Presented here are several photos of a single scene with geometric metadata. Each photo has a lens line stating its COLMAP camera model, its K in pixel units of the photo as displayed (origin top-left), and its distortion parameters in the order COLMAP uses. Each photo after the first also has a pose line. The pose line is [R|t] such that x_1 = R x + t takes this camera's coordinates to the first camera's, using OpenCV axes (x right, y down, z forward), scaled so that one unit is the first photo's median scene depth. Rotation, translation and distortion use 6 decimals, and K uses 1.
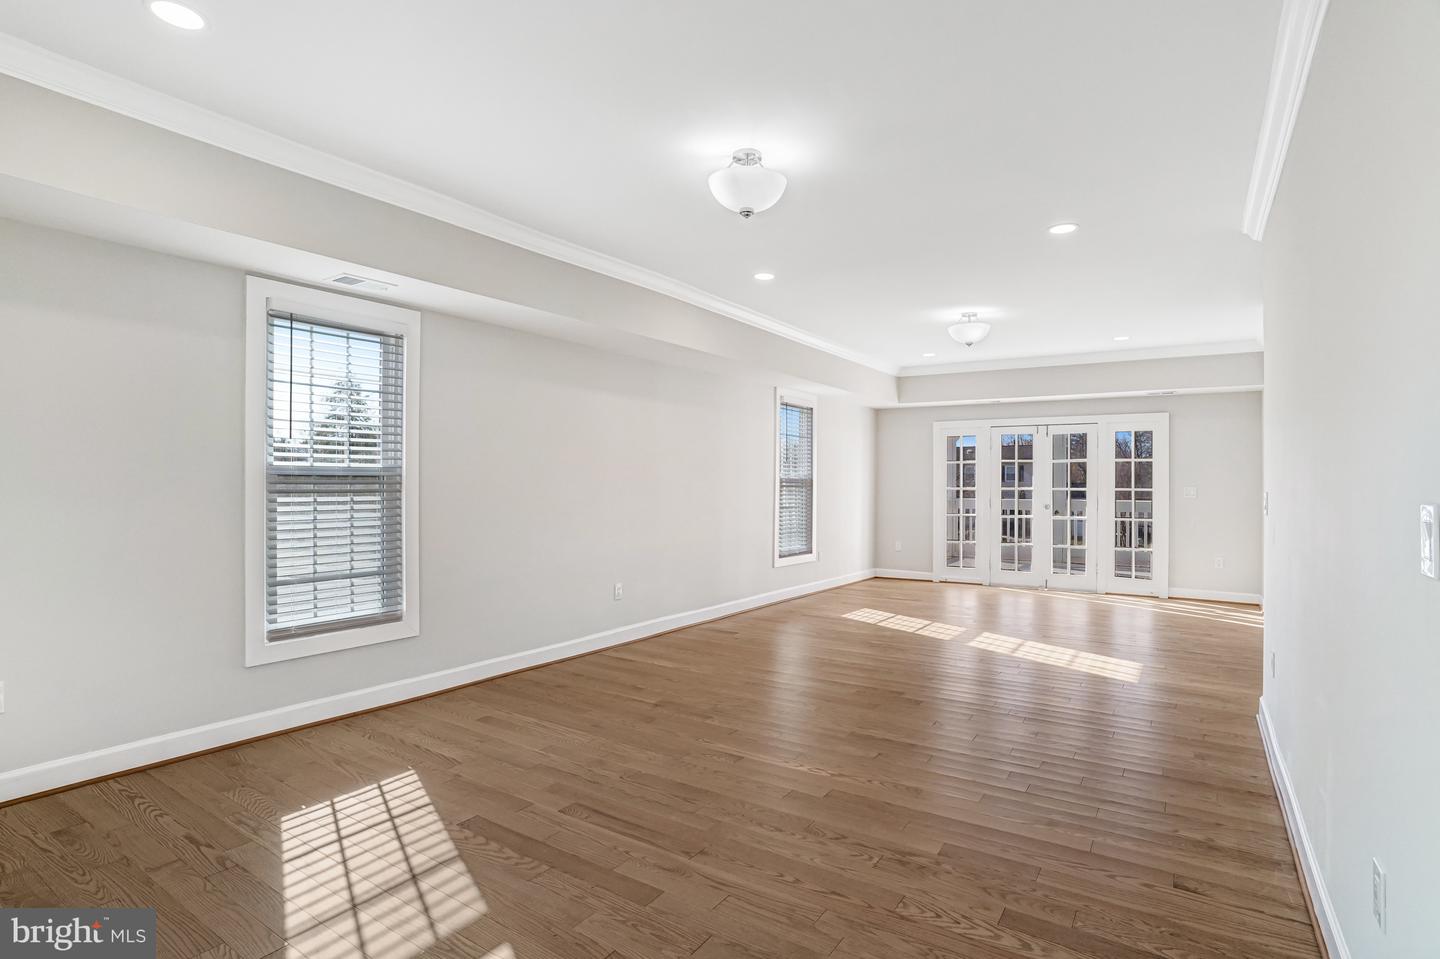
lens RADIAL K [[731.2, 0, 713.9], [0, 731.2, 484.2], [0, 0, 1]] dist [-0.079775, 0.038728]
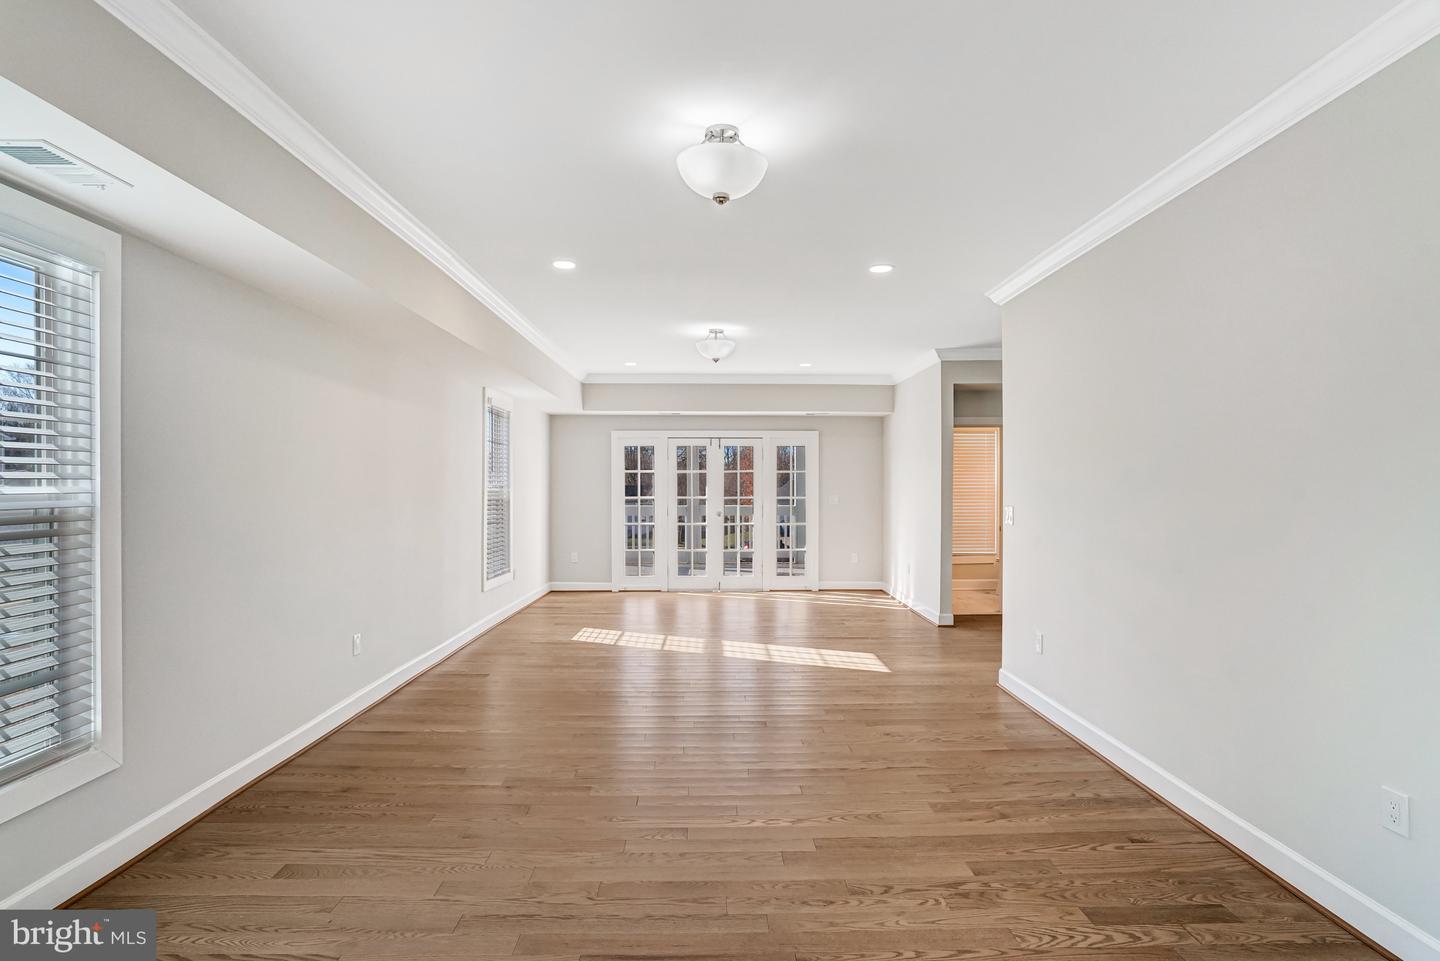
lens RADIAL K [[728.1, 0, 732.0], [0, 728.1, 489.6], [0, 0, 1]] dist [-0.072817, 0.033585]
pose [[0.817459, -0.007870, 0.575933, -0.172873], [0.004998, 0.999966, 0.006571, -0.013627], [-0.575965, -0.002493, 0.817470, 0.115034]]
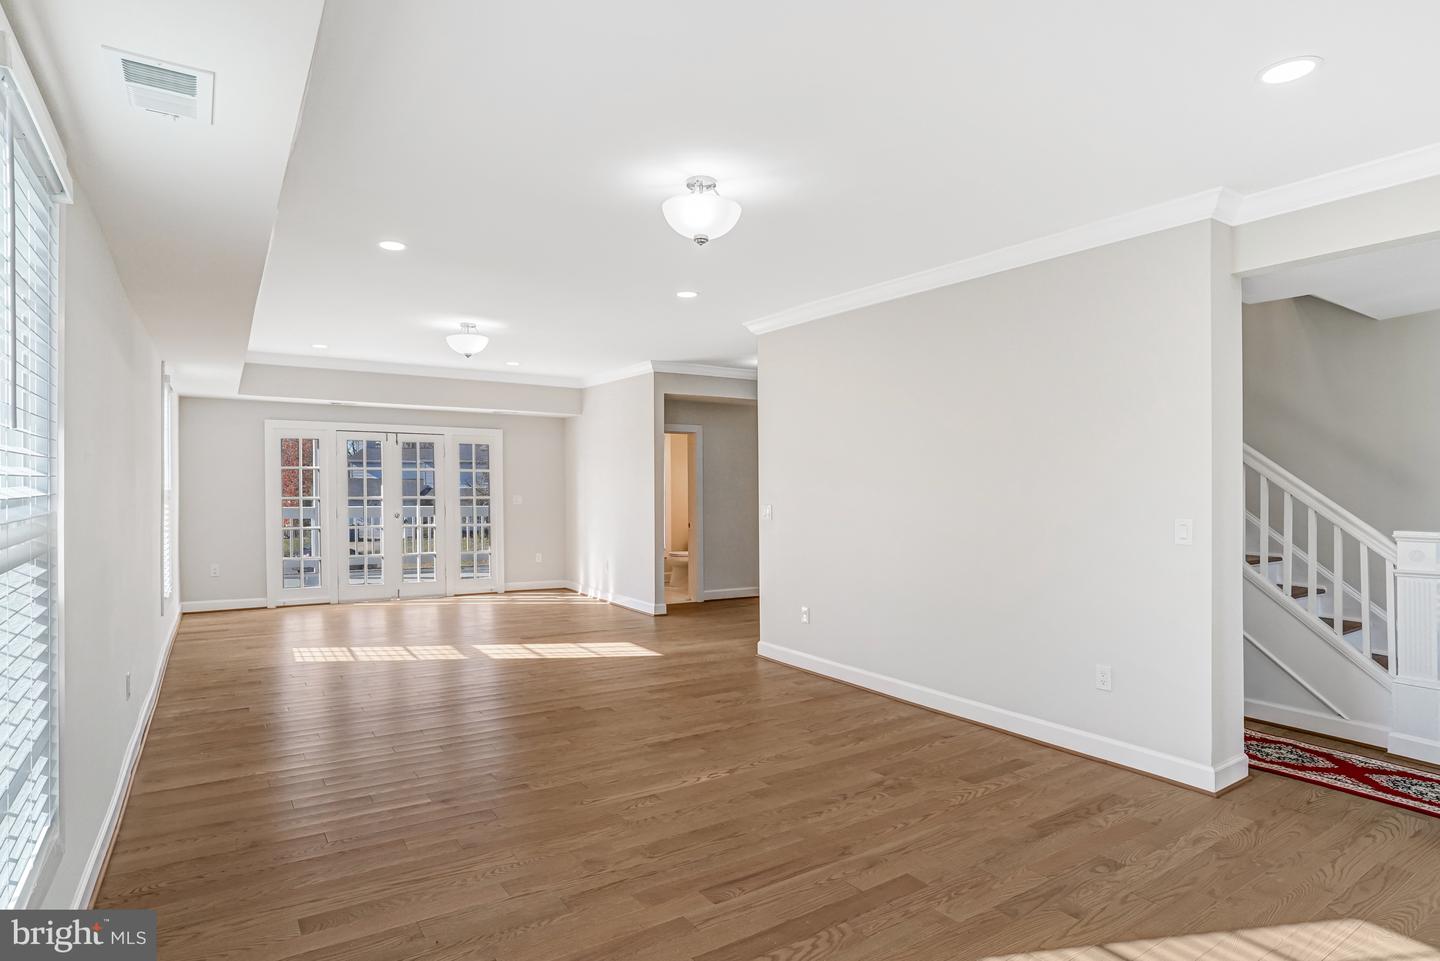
lens RADIAL K [[757.7, 0, 709.1], [0, 757.7, 484.5], [0, 0, 1]] dist [-0.081248, 0.046440]
pose [[0.395970, -0.000156, 0.918264, -0.359923], [-0.002443, 0.999996, 0.001223, -0.015240], [-0.918260, -0.002728, 0.395968, 0.230748]]
